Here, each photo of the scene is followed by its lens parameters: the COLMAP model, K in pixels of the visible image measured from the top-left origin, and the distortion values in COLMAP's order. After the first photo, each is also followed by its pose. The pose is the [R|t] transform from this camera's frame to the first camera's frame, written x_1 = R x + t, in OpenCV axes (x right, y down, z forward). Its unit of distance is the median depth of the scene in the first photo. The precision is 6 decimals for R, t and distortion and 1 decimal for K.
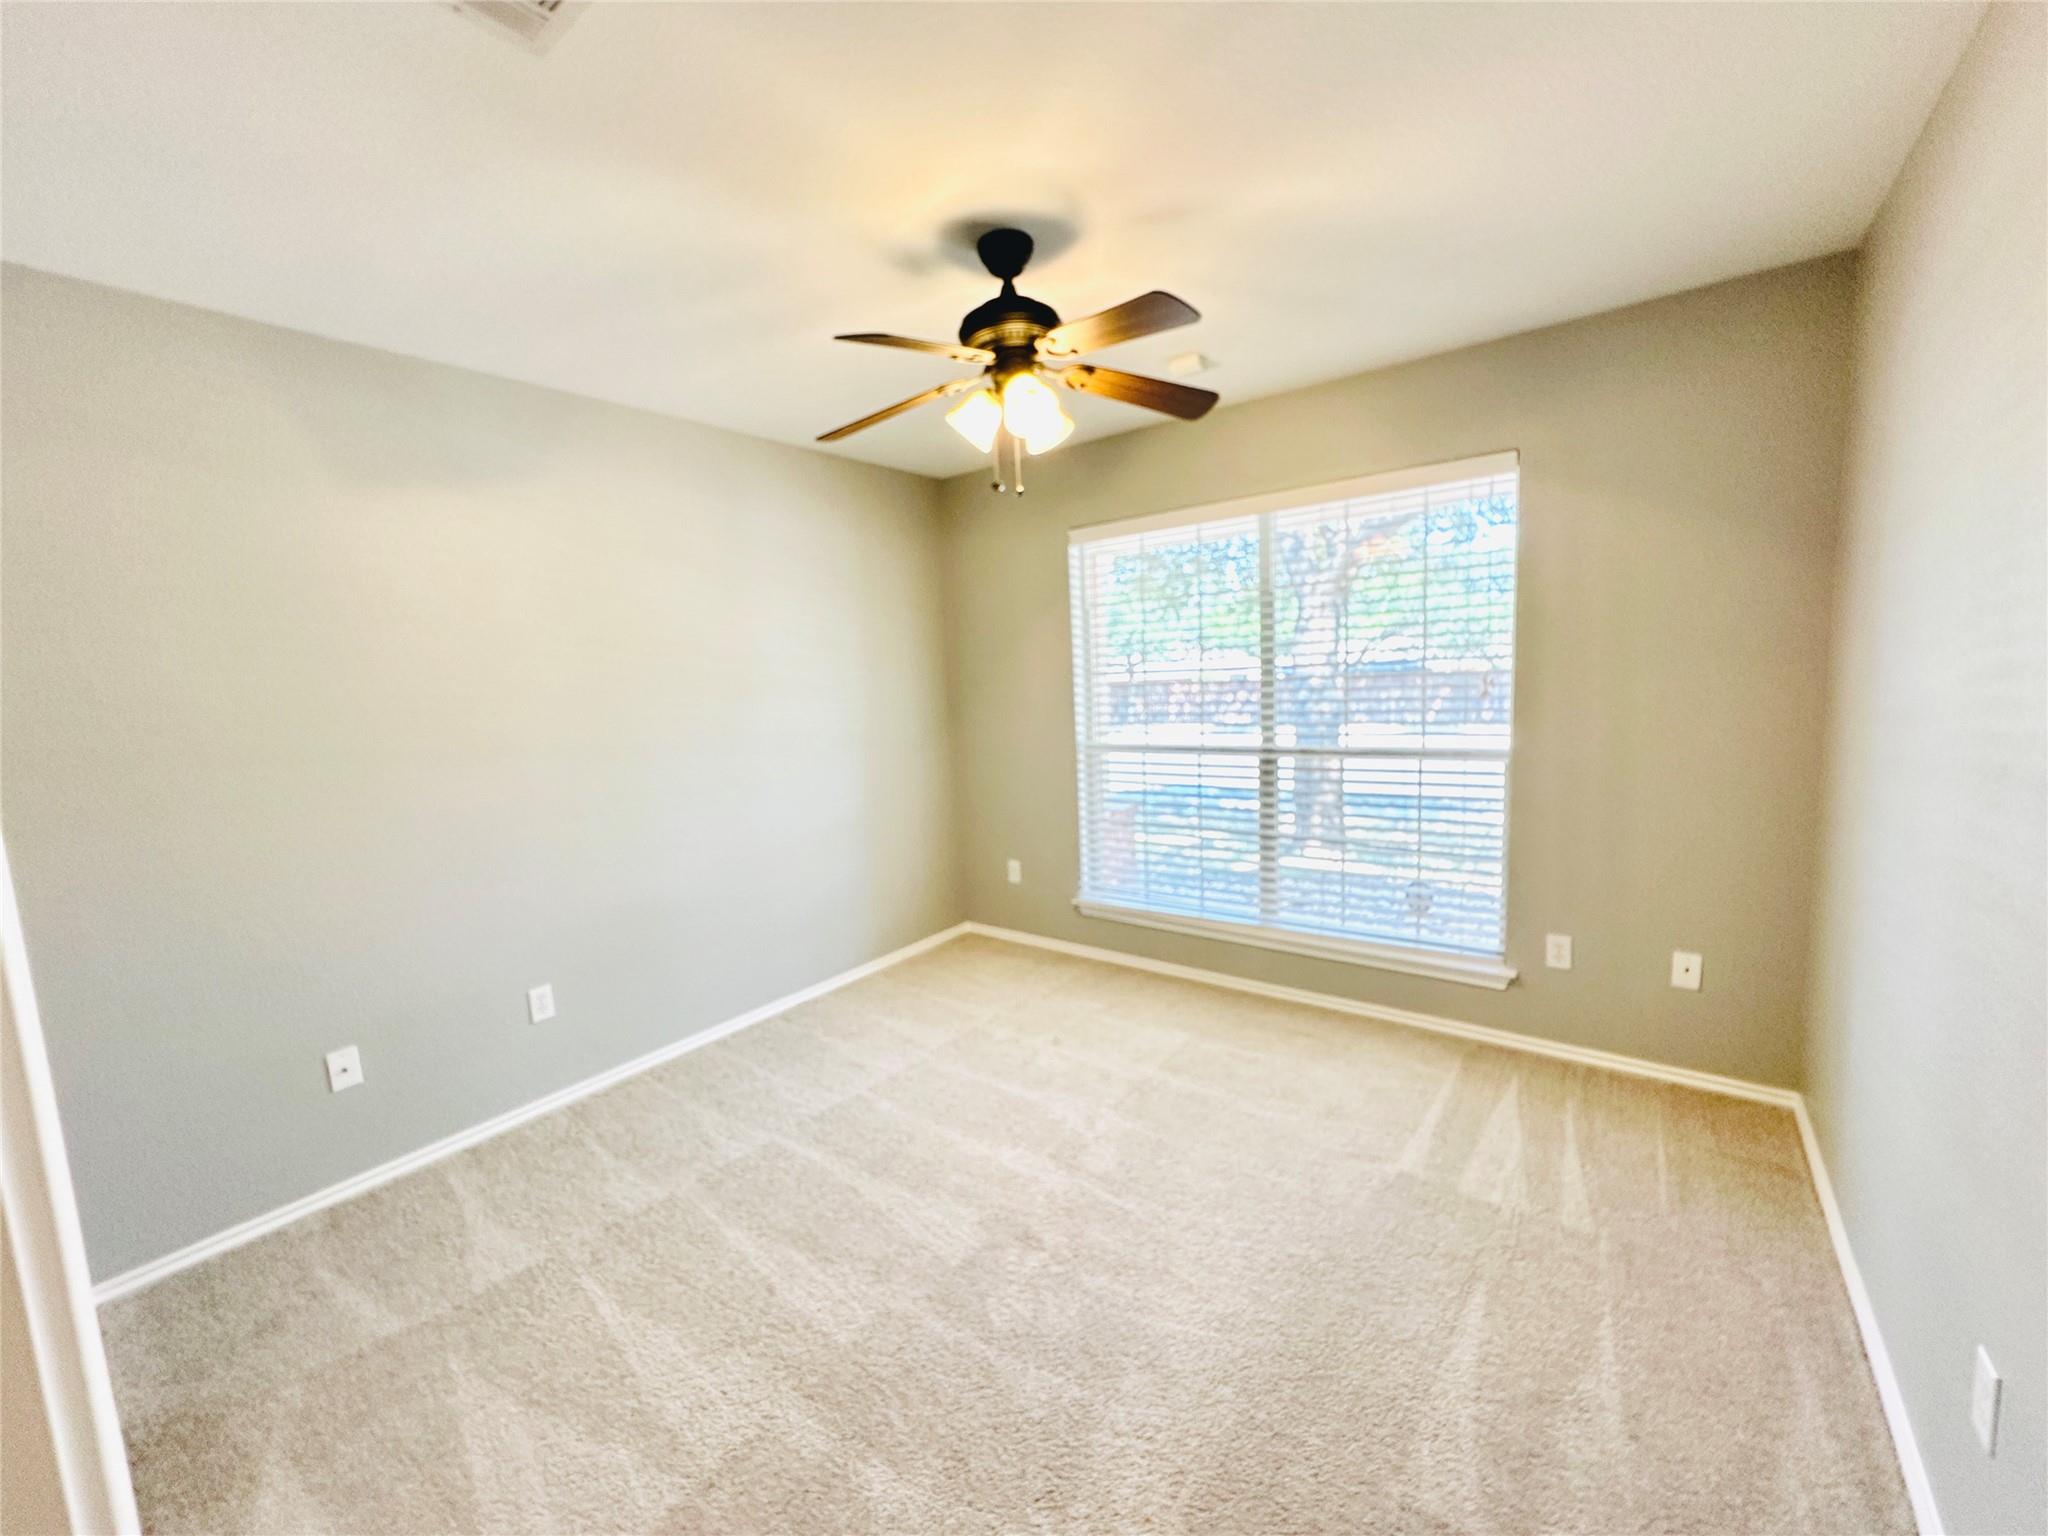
lens RADIAL K [[814.6, 0, 1021.7], [0, 814.6, 772.1], [0, 0, 1]] dist [-0.003053, 0.001045]
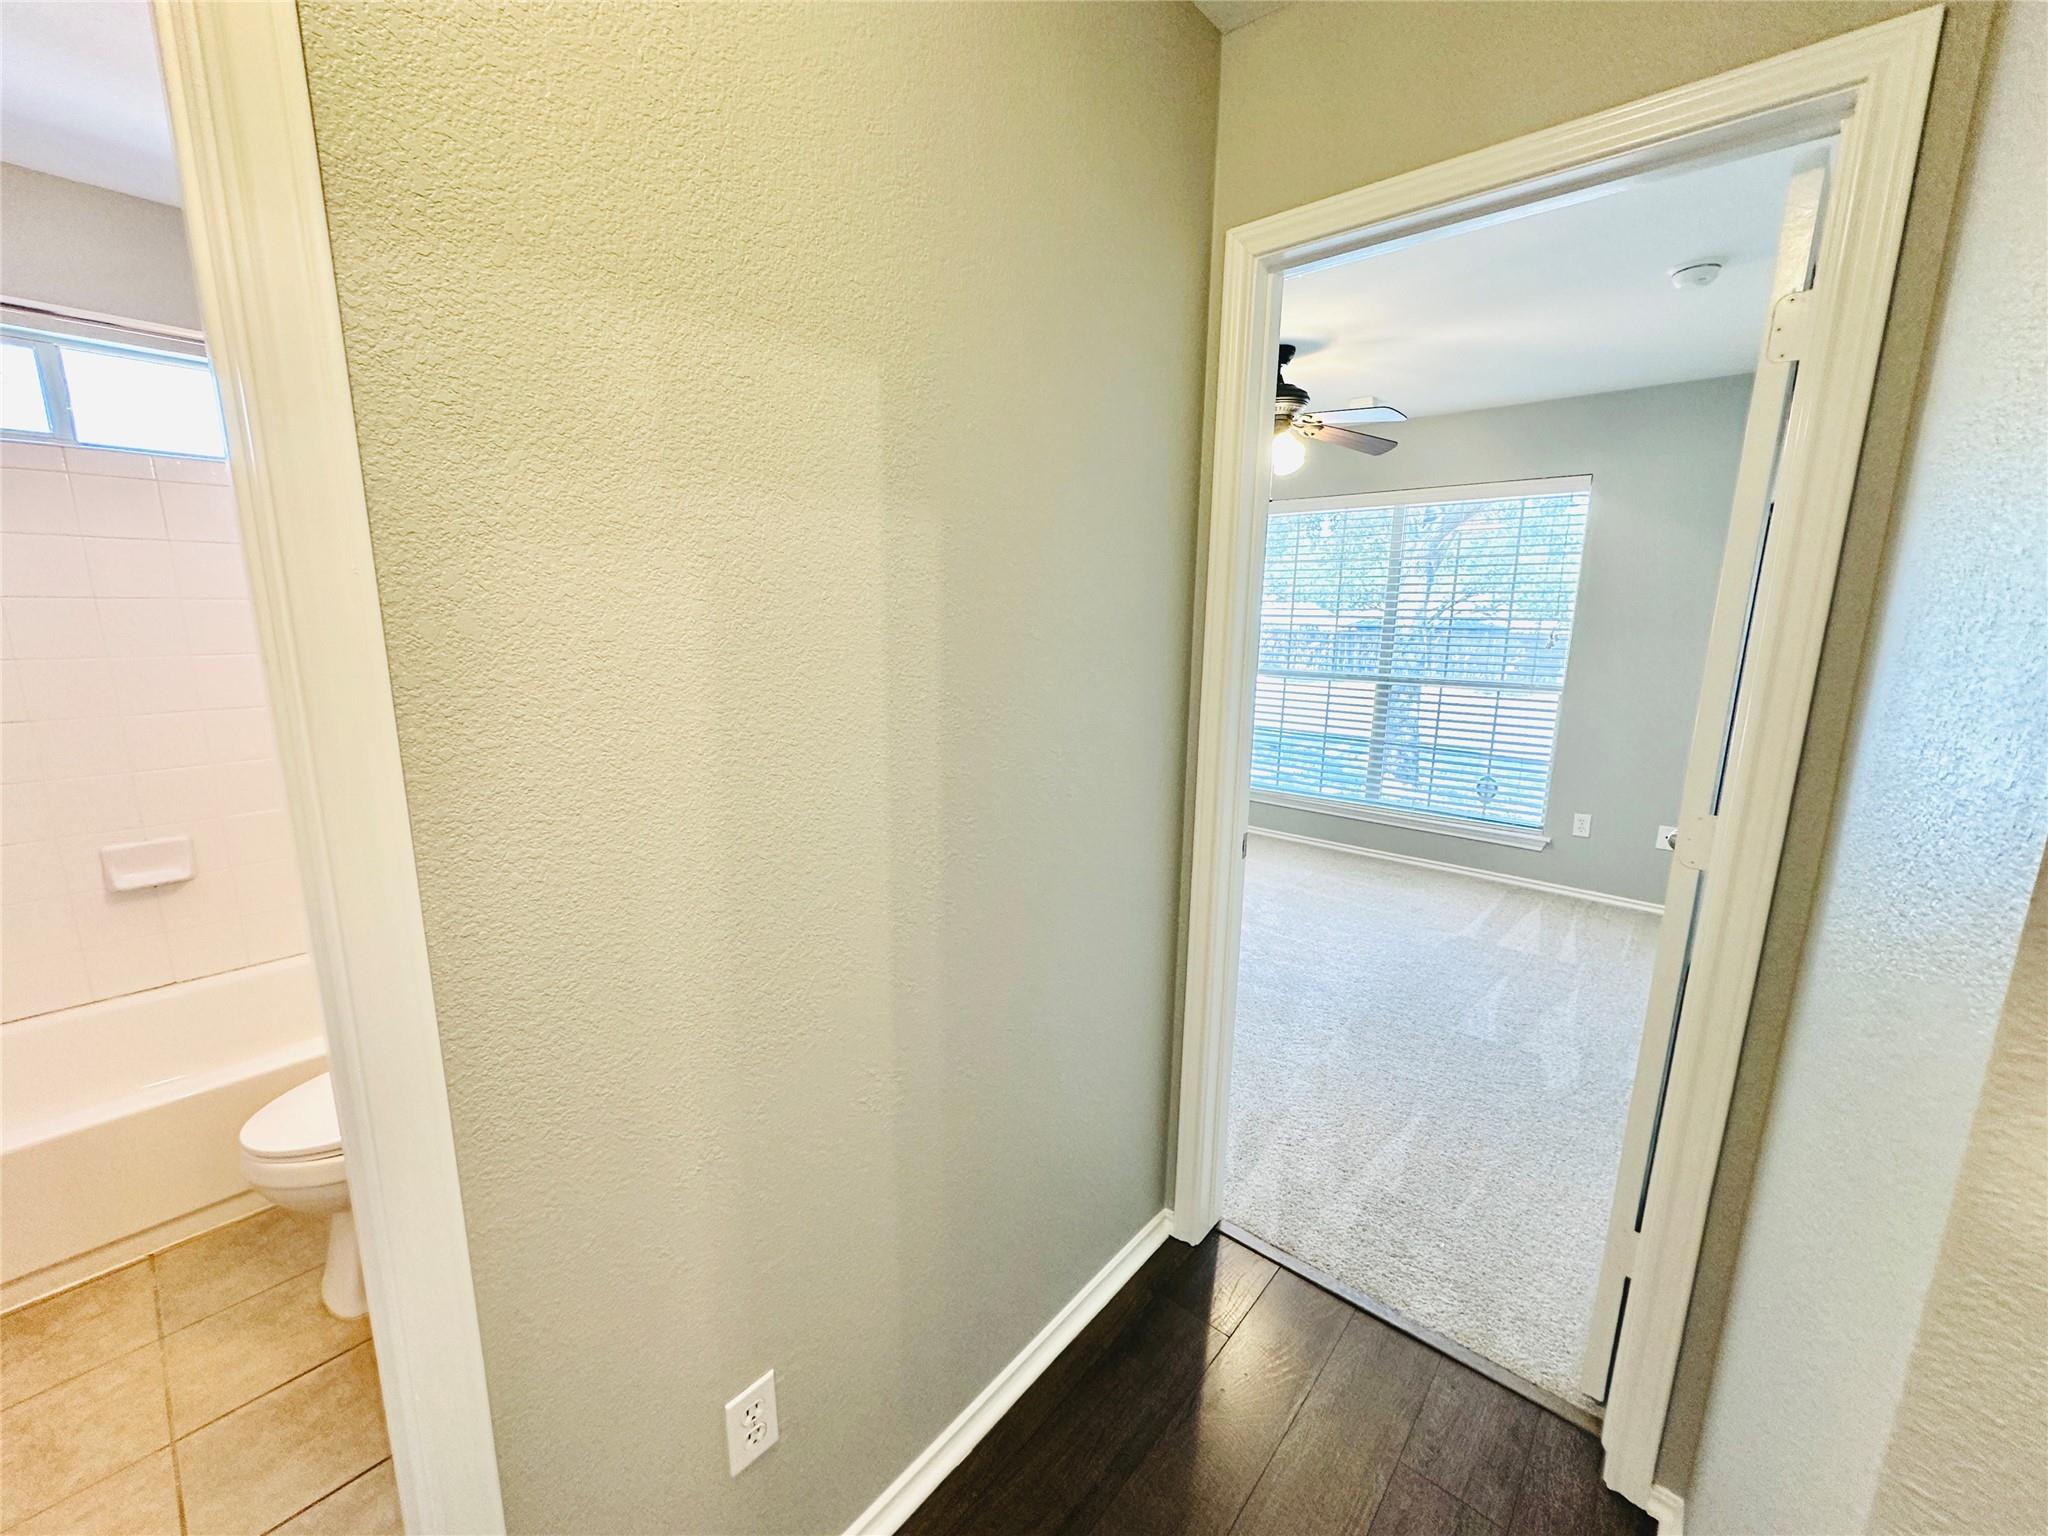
lens RADIAL K [[814.6, 0, 1026.4], [0, 814.6, 774.6], [0, 0, 1]] dist [-0.003053, 0.001045]
pose [[0.996308, 0.067296, -0.053307, -0.273366], [-0.062972, 0.994882, 0.079024, 0.080737], [0.058352, -0.075376, 0.995446, -0.527217]]
